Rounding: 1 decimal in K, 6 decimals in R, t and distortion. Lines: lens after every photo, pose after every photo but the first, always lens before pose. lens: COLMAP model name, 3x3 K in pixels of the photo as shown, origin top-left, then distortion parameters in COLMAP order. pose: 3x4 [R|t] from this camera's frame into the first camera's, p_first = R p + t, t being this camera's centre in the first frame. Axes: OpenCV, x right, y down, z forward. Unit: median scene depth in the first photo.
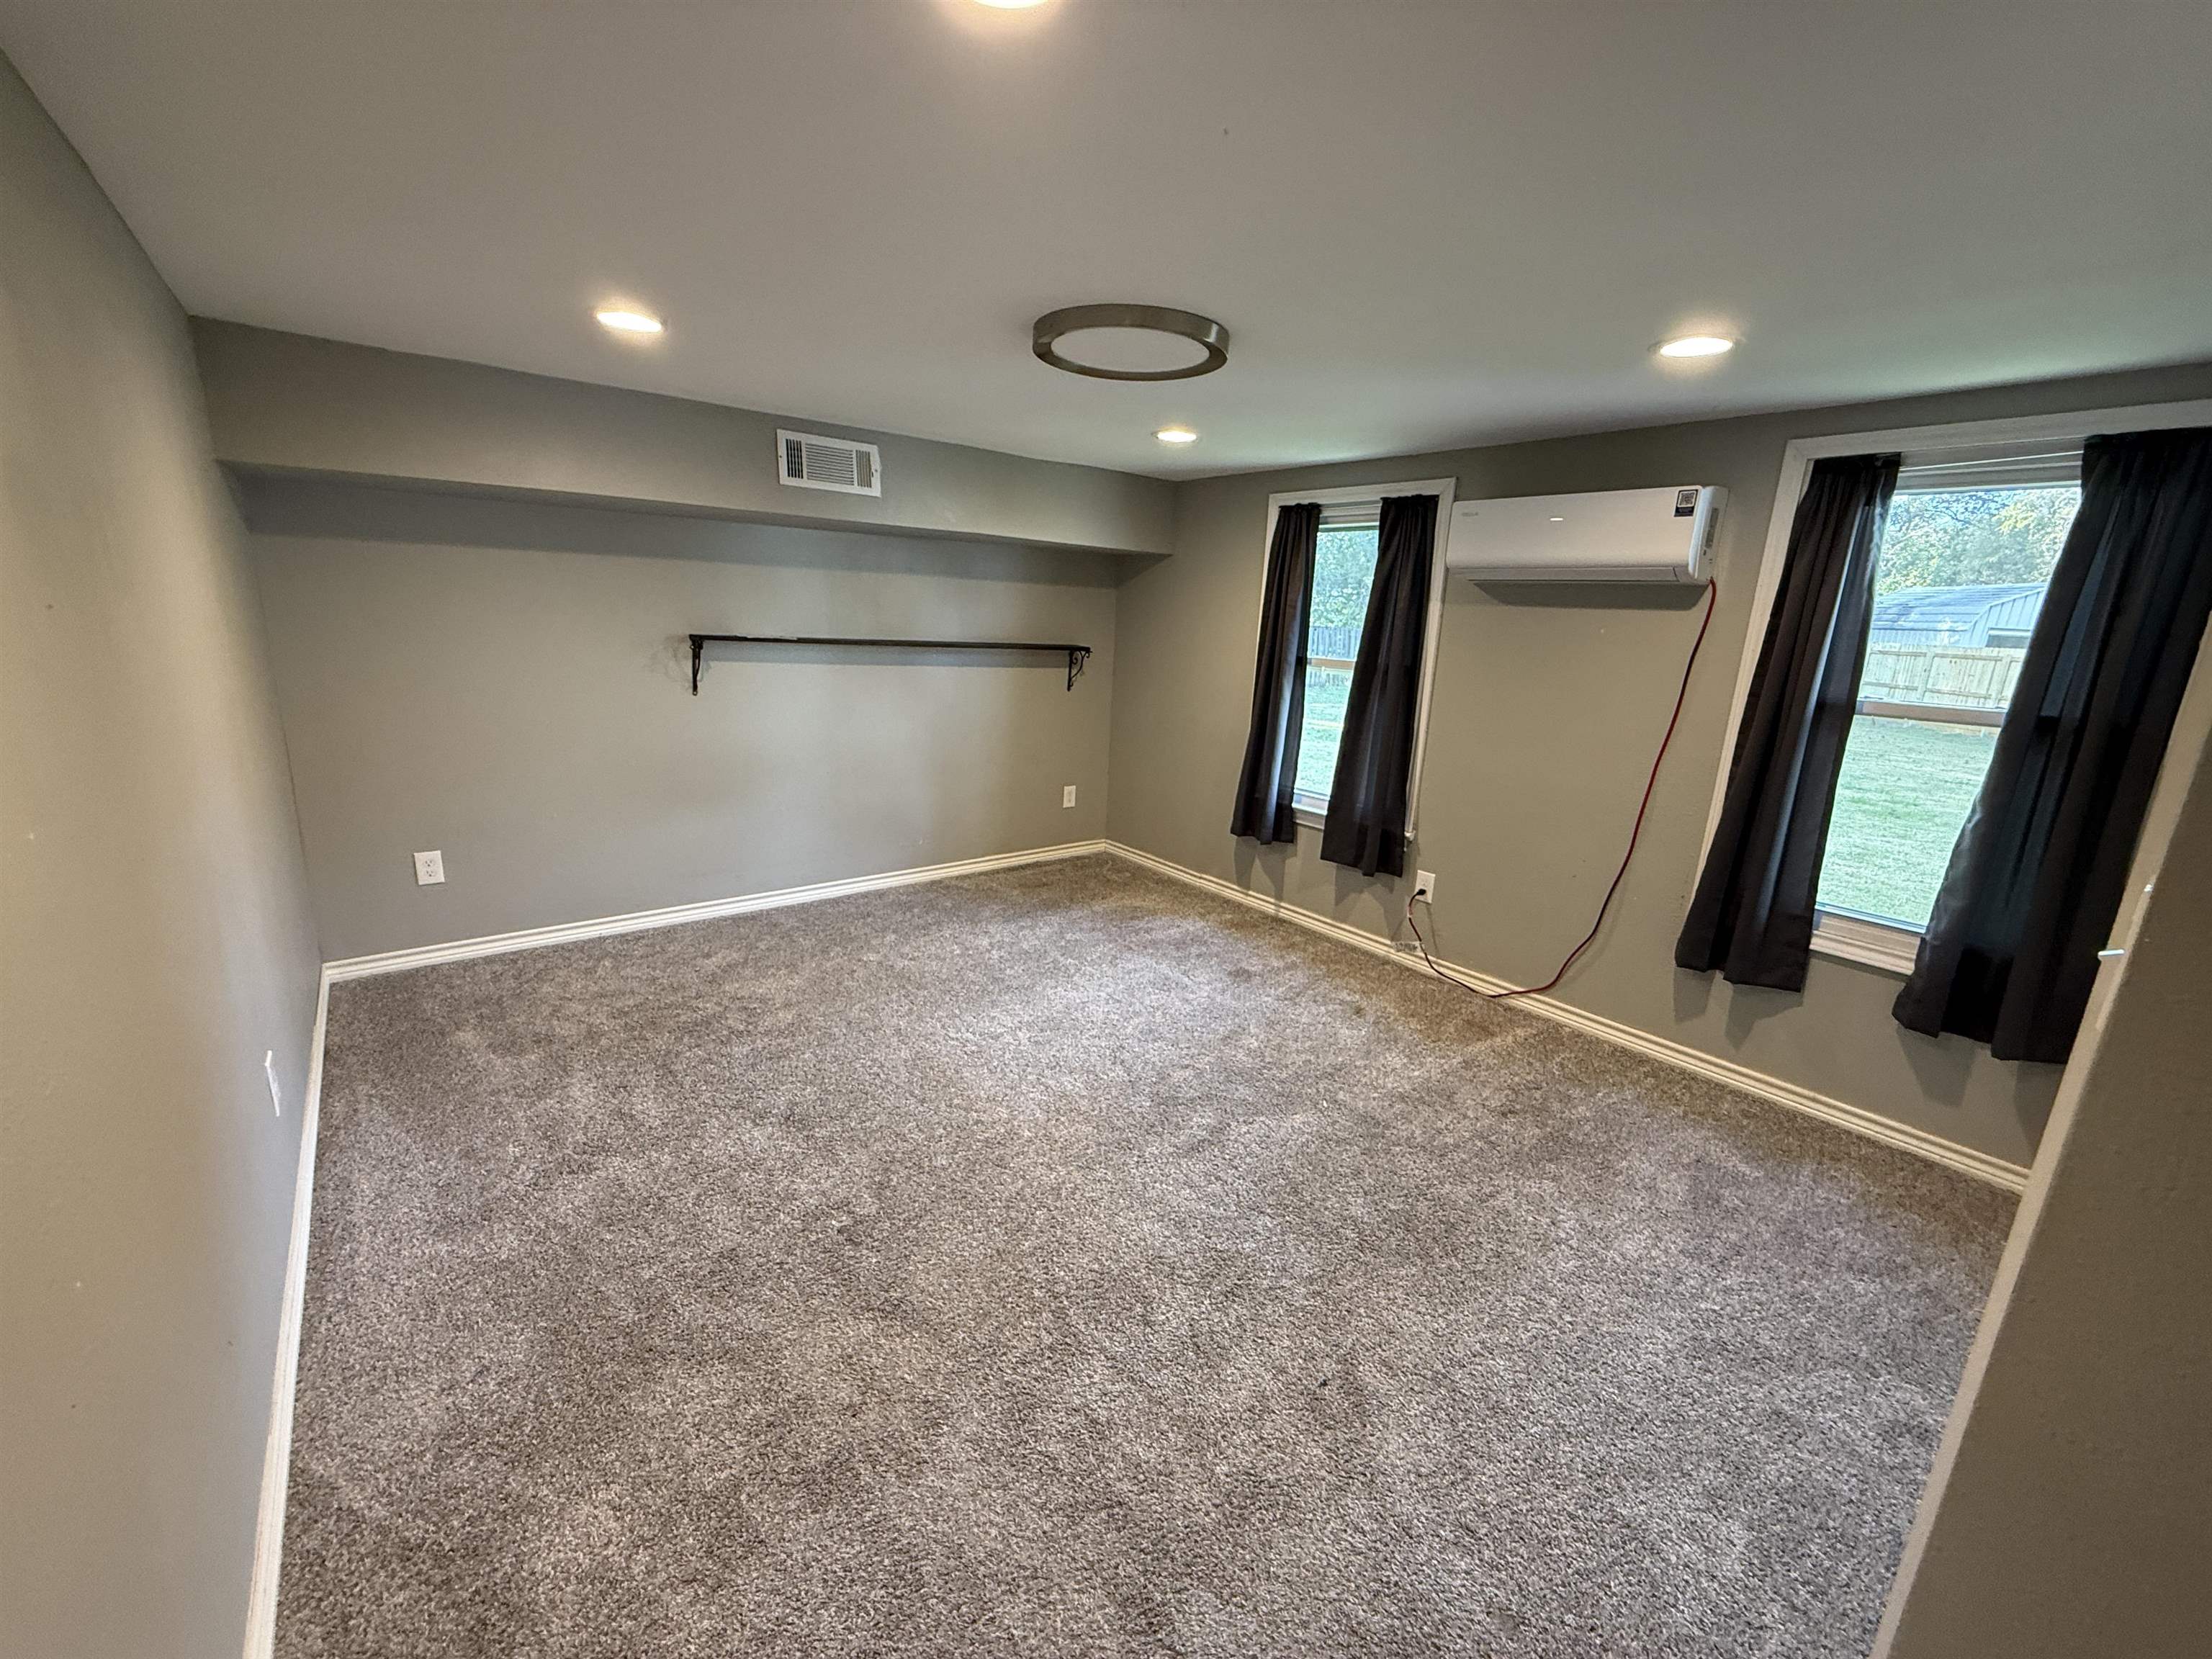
lens RADIAL K [[883.9, 0, 1095.3], [0, 883.9, 828.7], [0, 0, 1]] dist [0.000856, 0.001850]
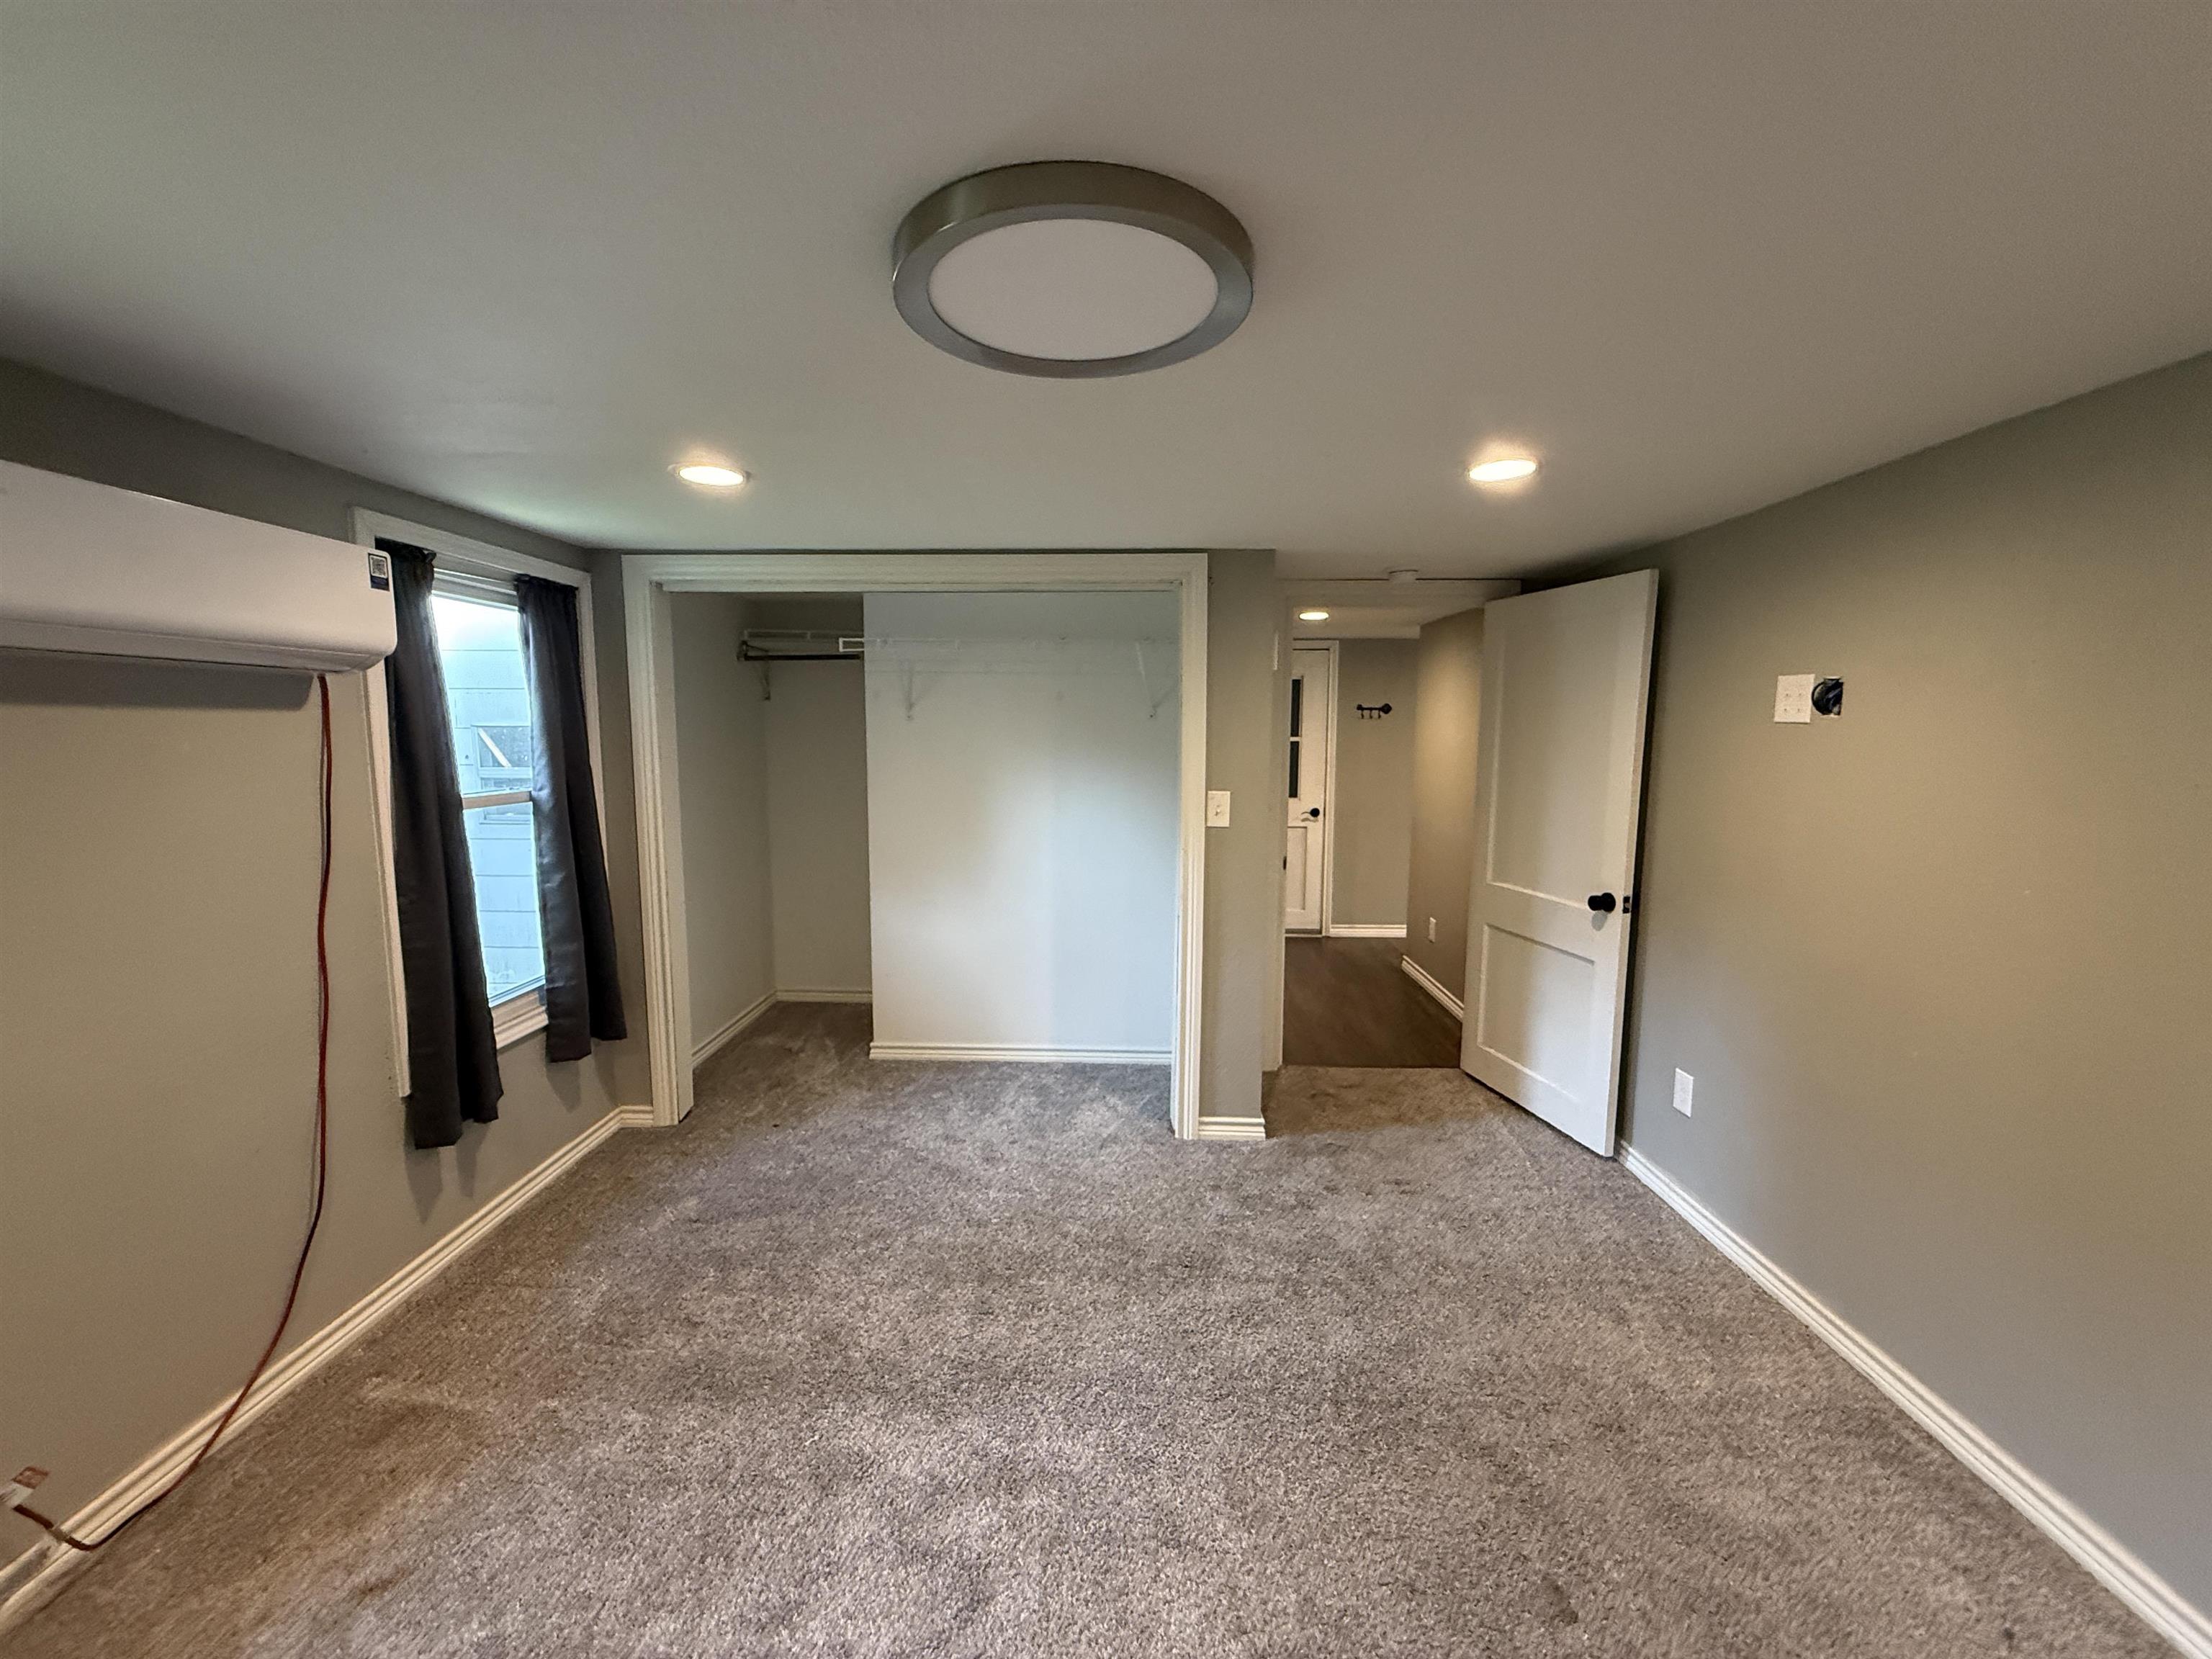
lens RADIAL K [[883.9, 0, 1094.9], [0, 883.9, 833.7], [0, 0, 1]] dist [0.000856, 0.001850]
pose [[-0.763161, -0.121358, 0.634711, -0.281986], [0.121098, 0.937948, 0.324943, -0.321076], [-0.634760, 0.324846, -0.701109, 1.176871]]
